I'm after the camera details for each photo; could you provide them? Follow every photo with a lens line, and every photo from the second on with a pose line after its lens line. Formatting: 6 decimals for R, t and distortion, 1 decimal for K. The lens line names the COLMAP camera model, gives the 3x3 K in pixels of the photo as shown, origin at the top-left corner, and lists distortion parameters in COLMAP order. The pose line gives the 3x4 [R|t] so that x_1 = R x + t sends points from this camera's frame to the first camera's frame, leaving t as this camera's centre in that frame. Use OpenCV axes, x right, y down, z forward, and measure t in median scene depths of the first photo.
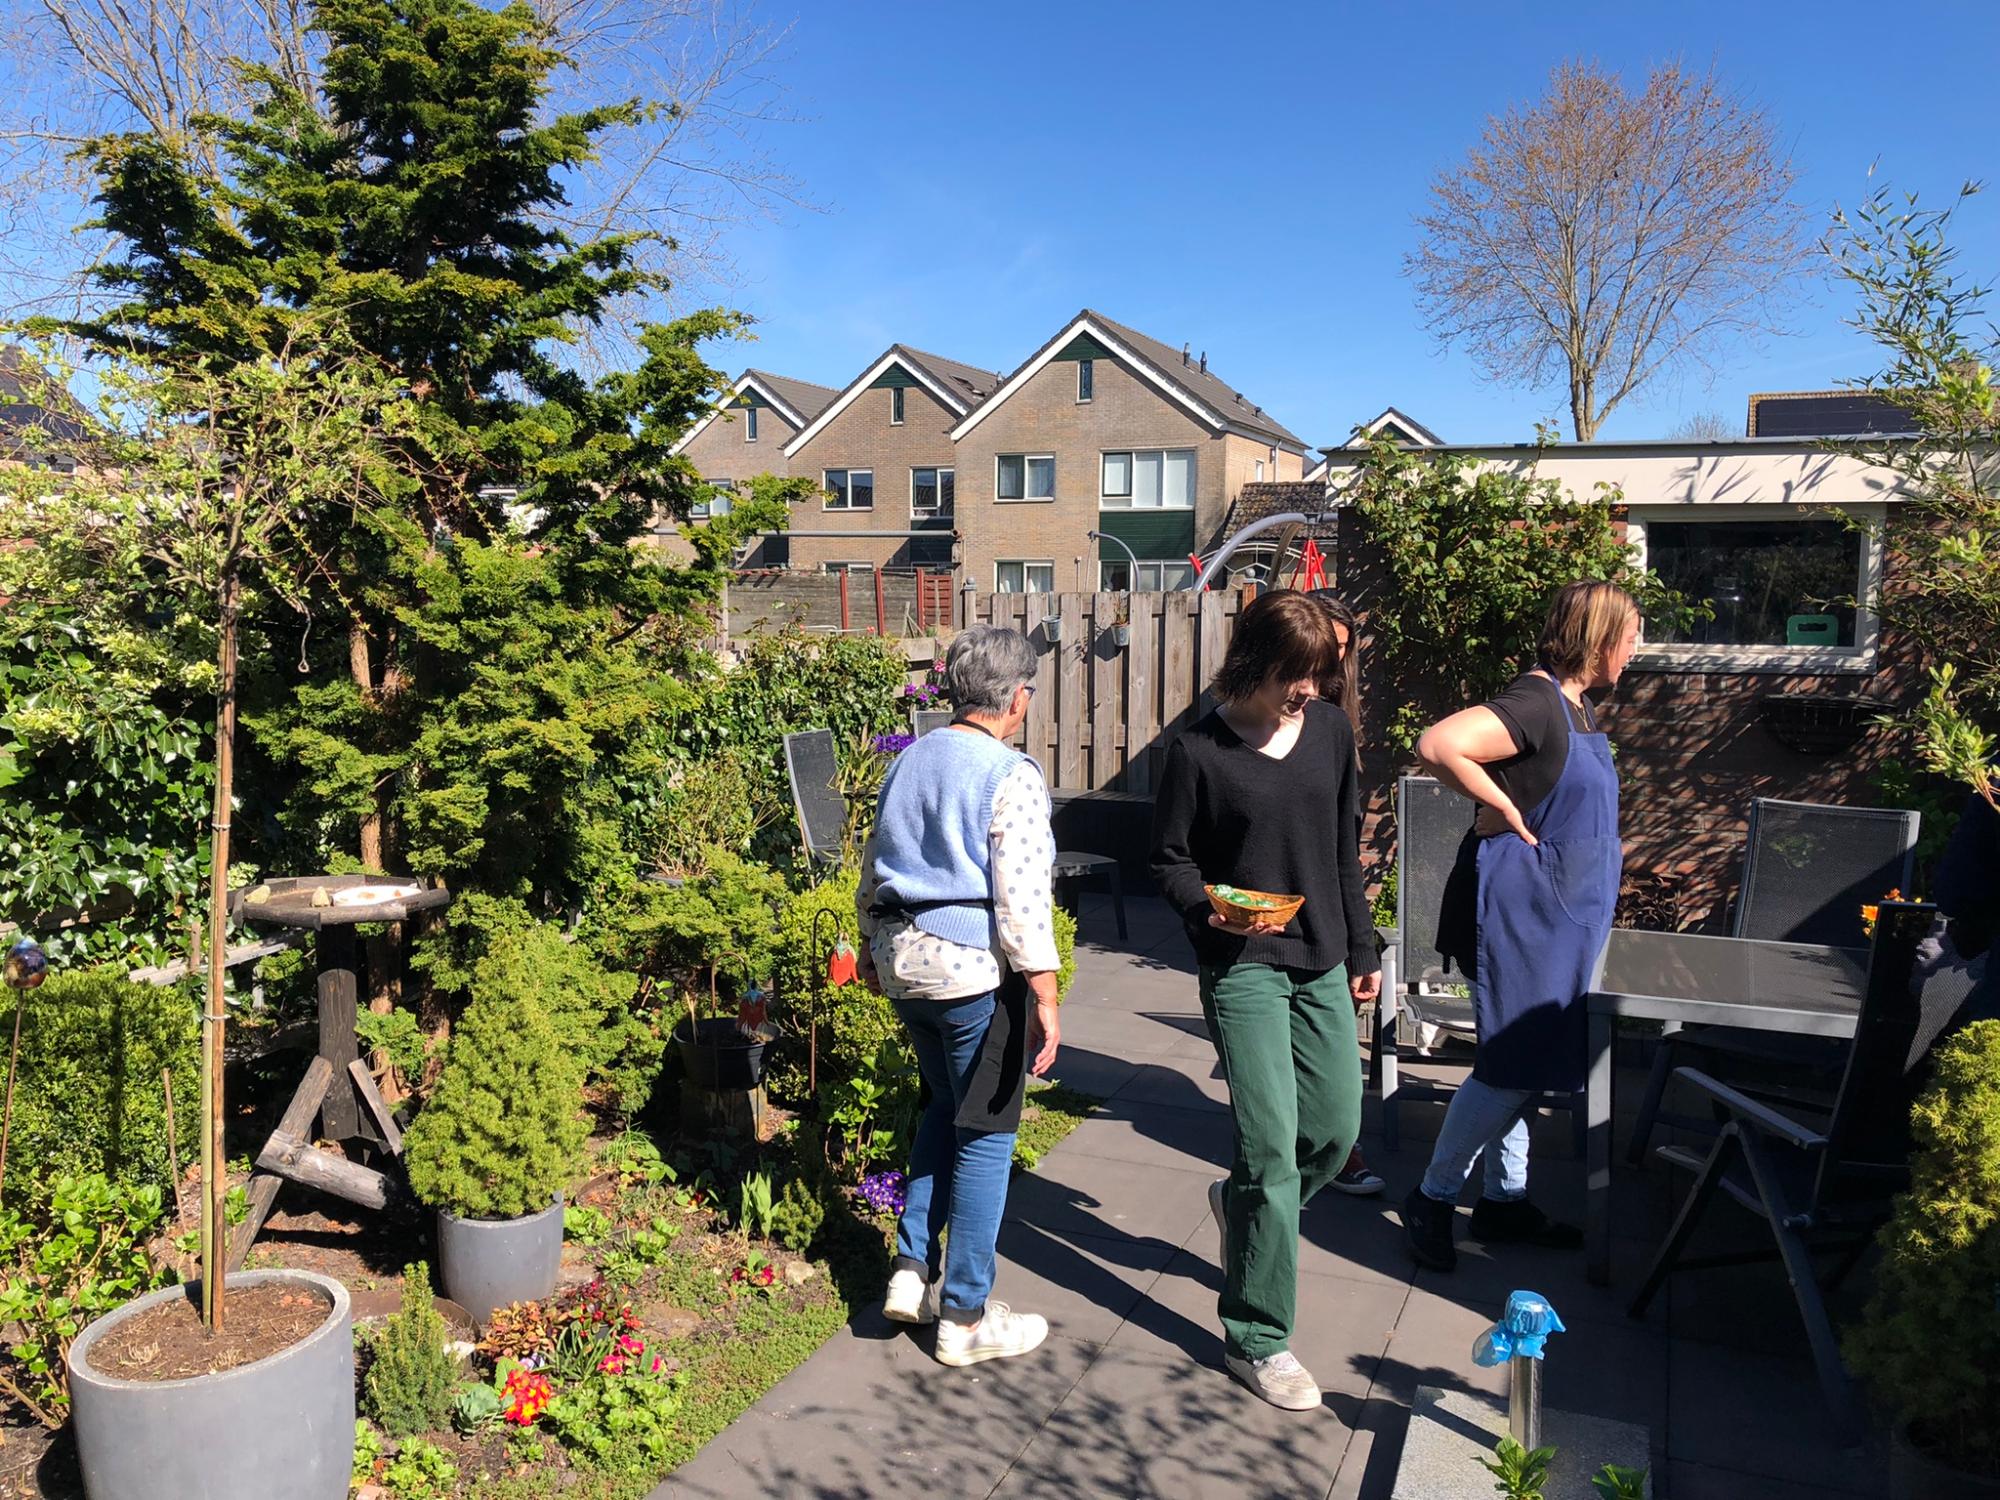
lens RADIAL K [[1624.4, 0, 955.9], [0, 1624.4, 749.0], [0, 0, 1]] dist [0.056737, -0.144054]
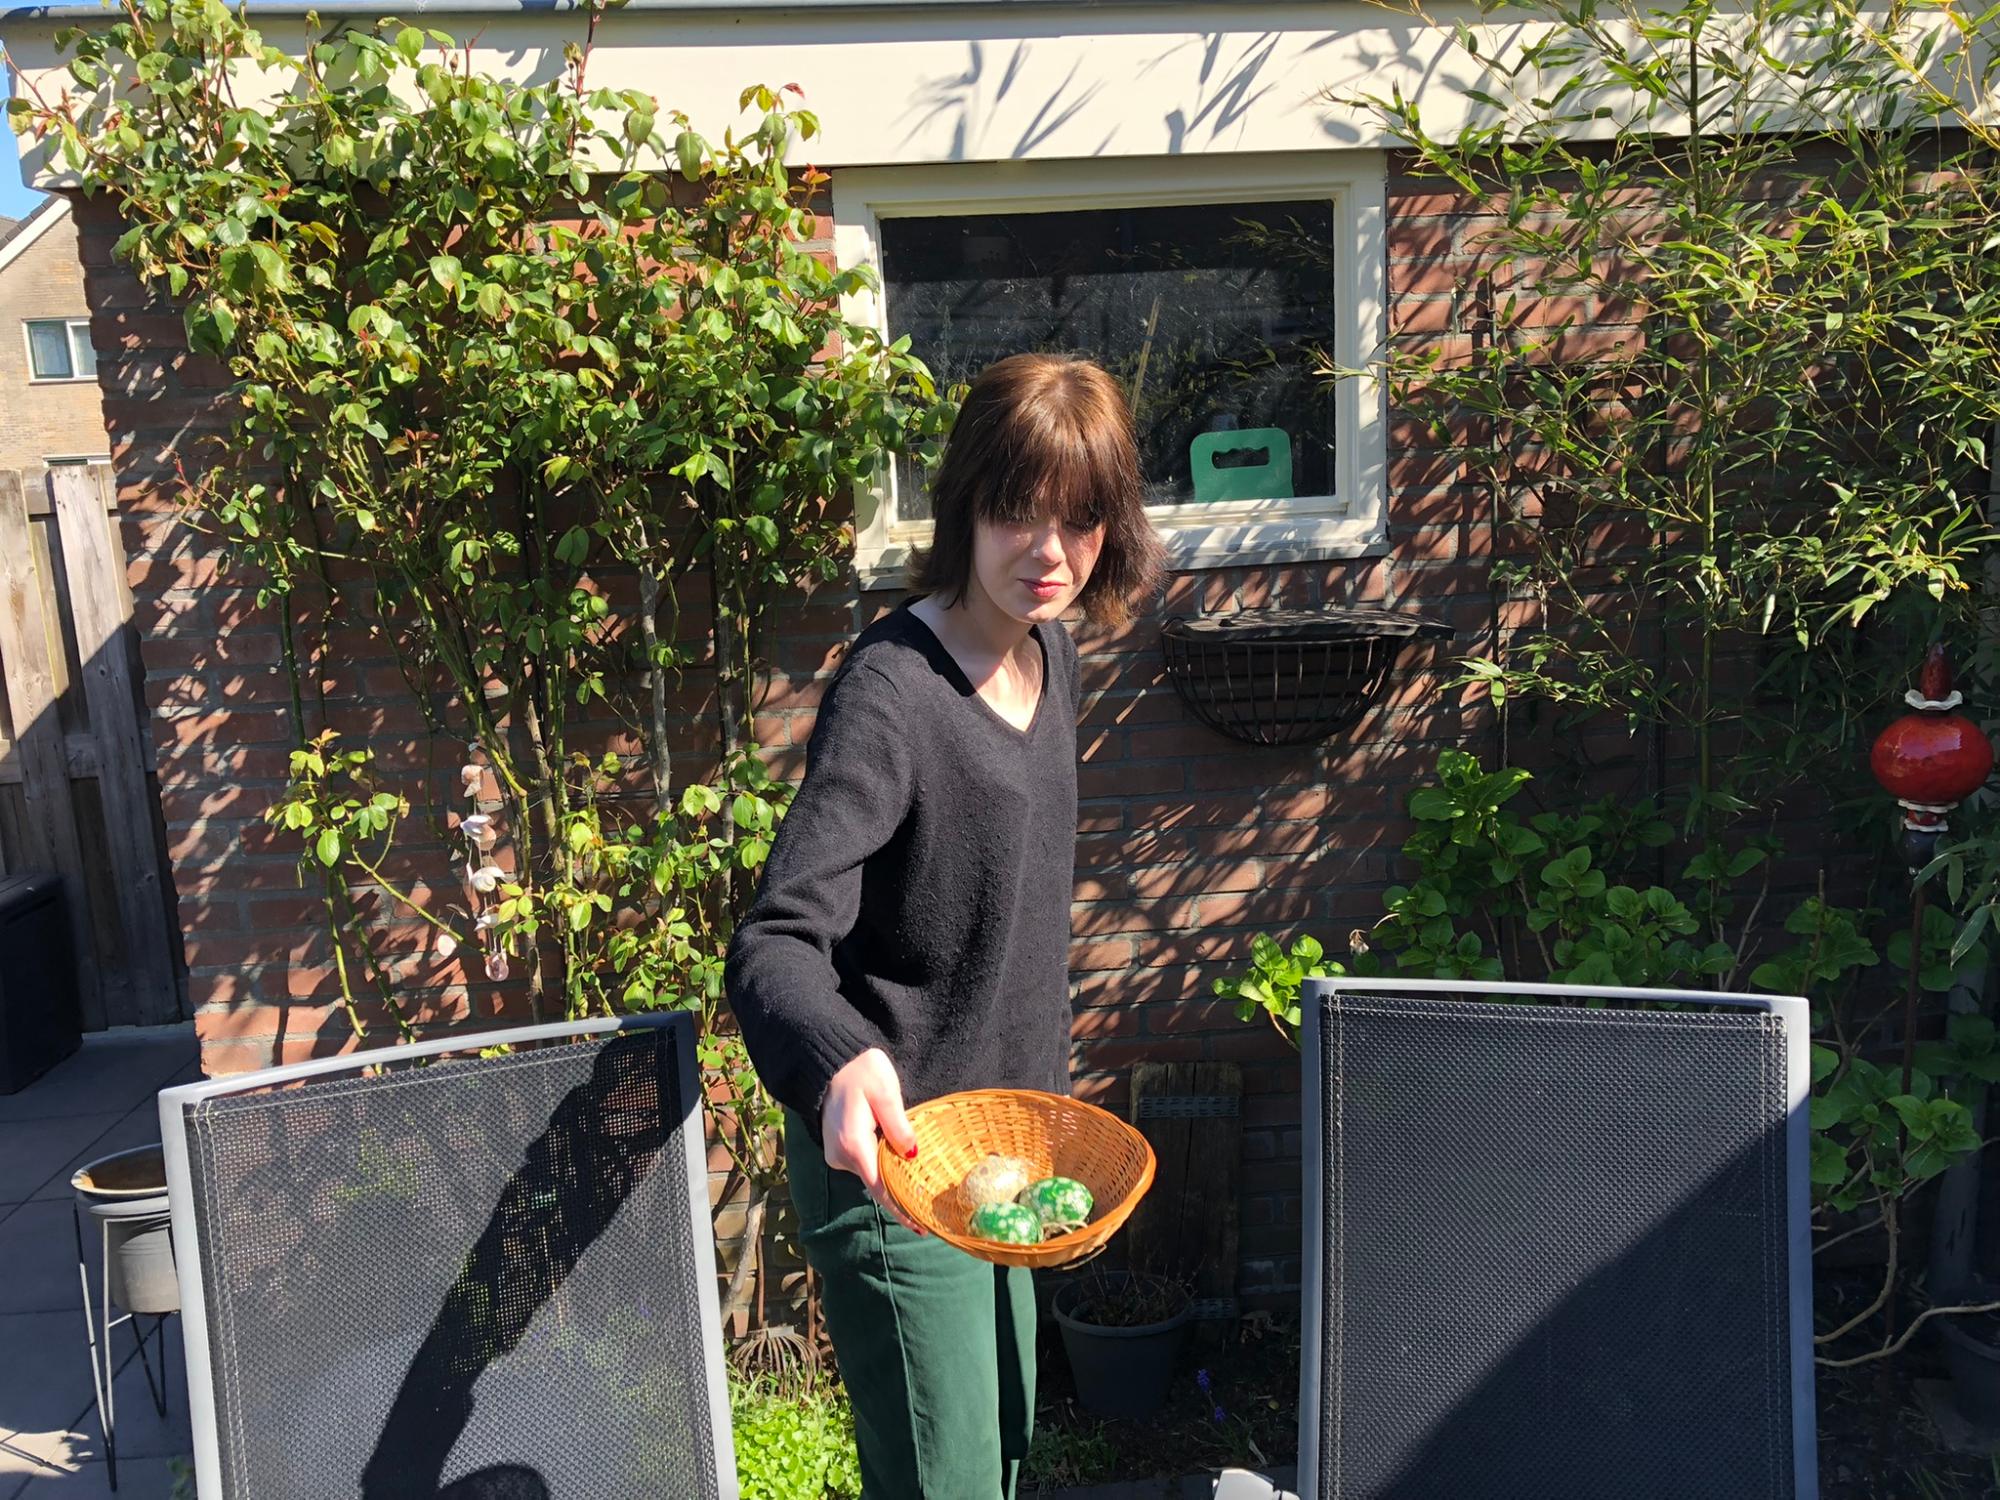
lens RADIAL K [[1624.4, 0, 955.9], [0, 1624.4, 749.0], [0, 0, 1]] dist [0.056737, -0.144054]
pose [[0.883055, -0.130629, 0.450722, 0.239772], [0.099156, 0.990729, 0.092868, -0.044120], [-0.458675, -0.037316, 0.887820, 0.622451]]
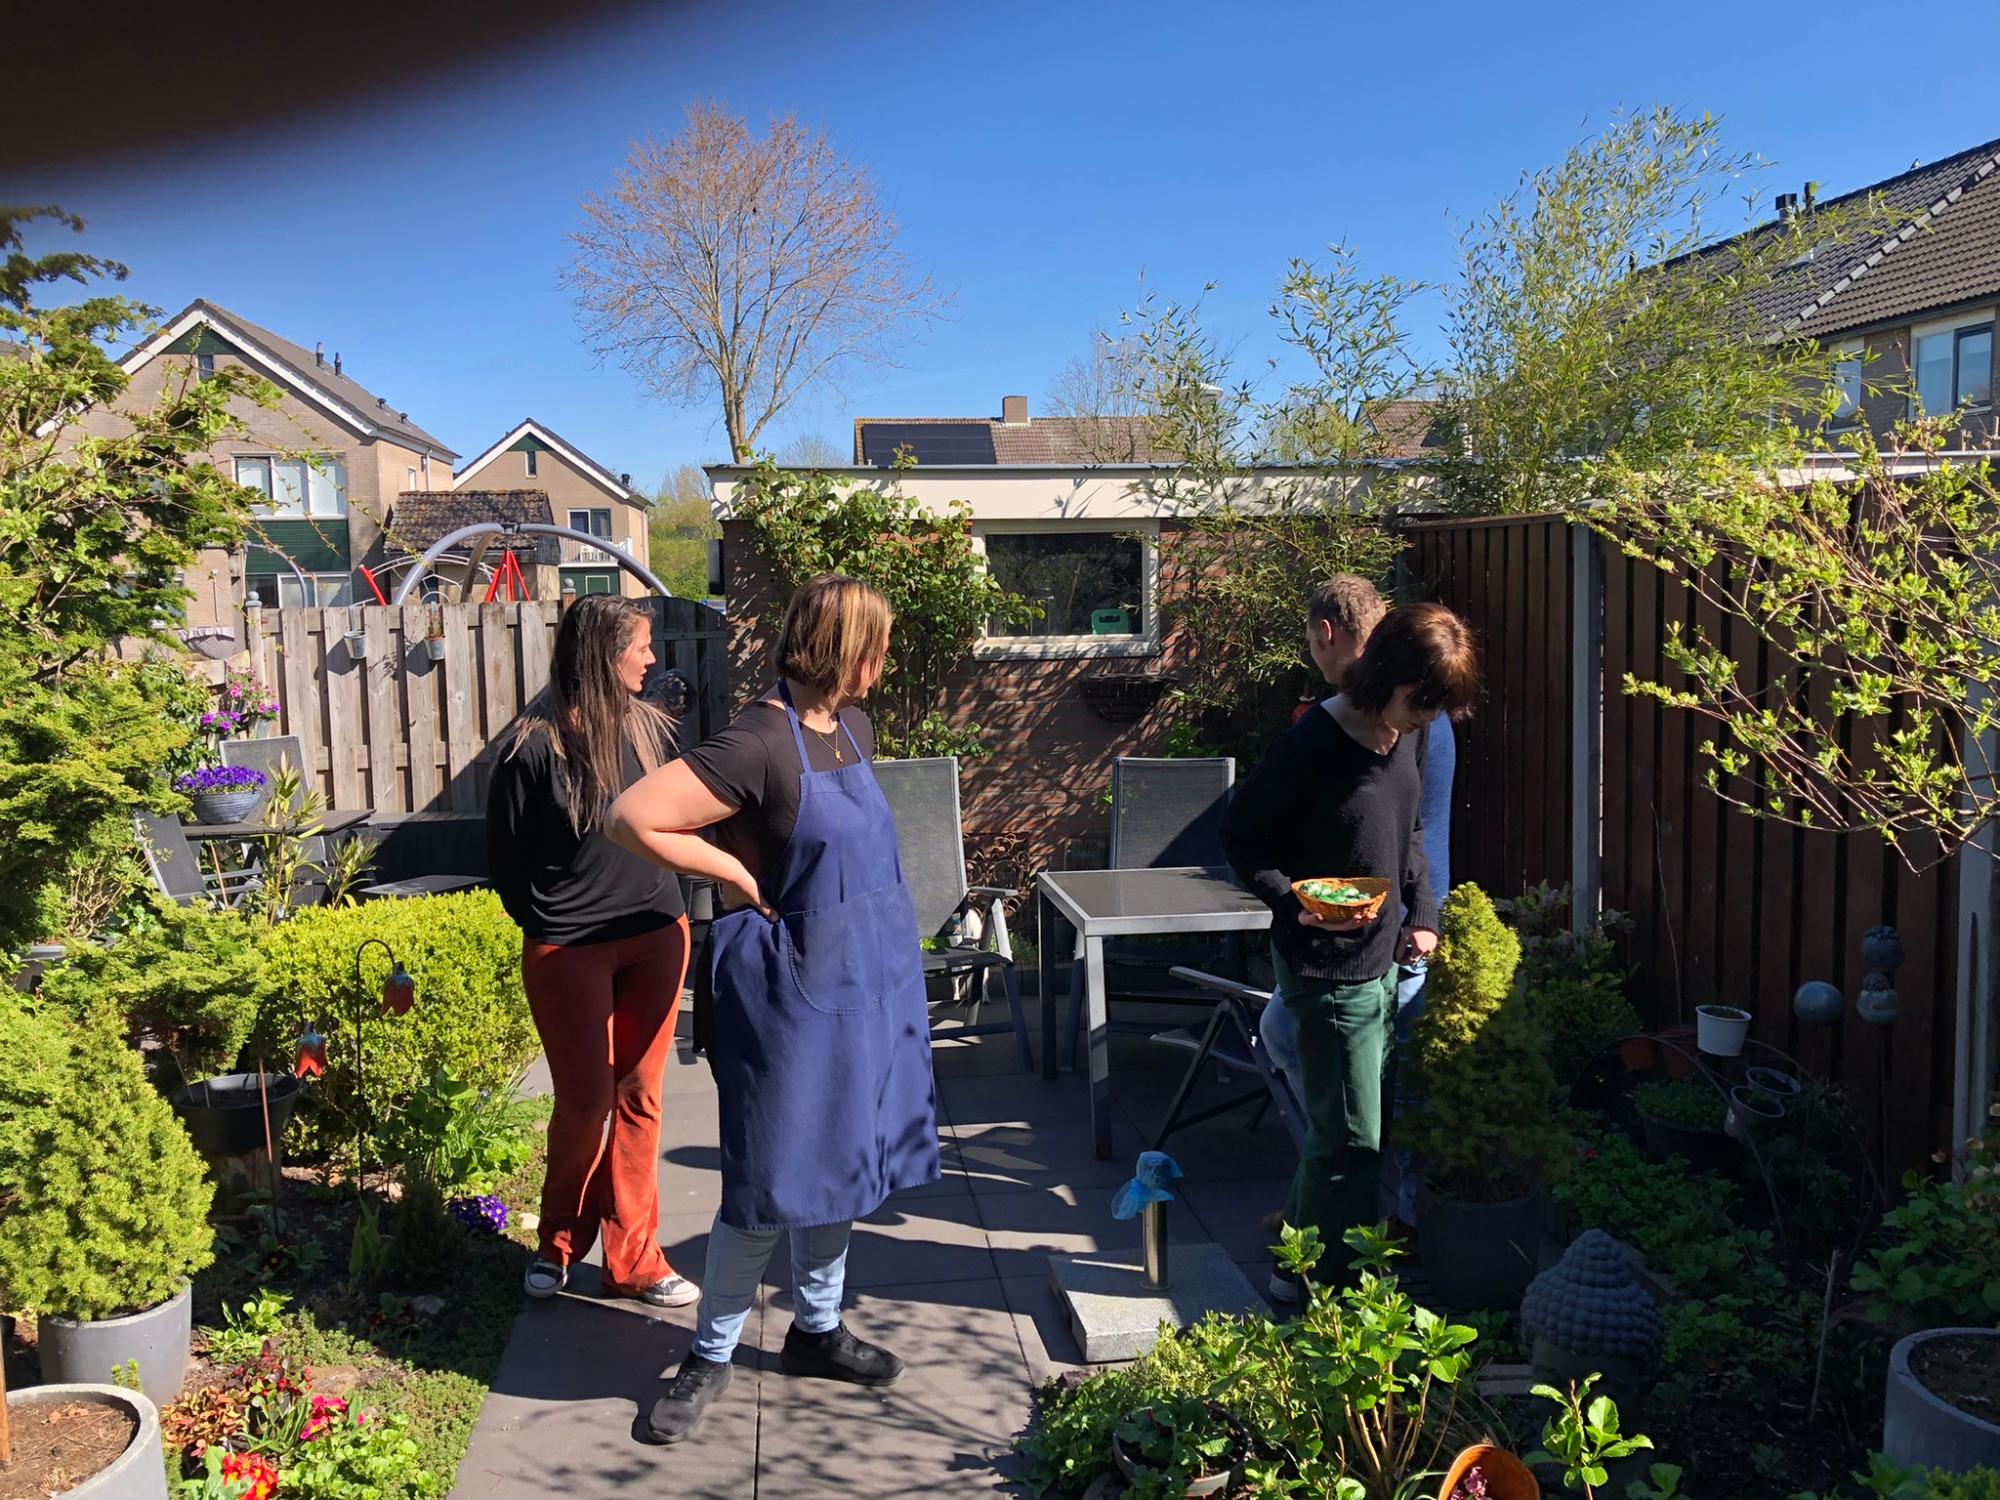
lens RADIAL K [[1640.3, 0, 1000.0], [0, 1640.3, 750.0], [0, 0, 1]] dist [0.003943, -0.060857]
pose [[0.852593, -0.068143, 0.518114, -0.188768], [0.071436, 0.997352, 0.013621, 0.000483], [-0.517670, 0.025399, 0.855203, -0.011271]]
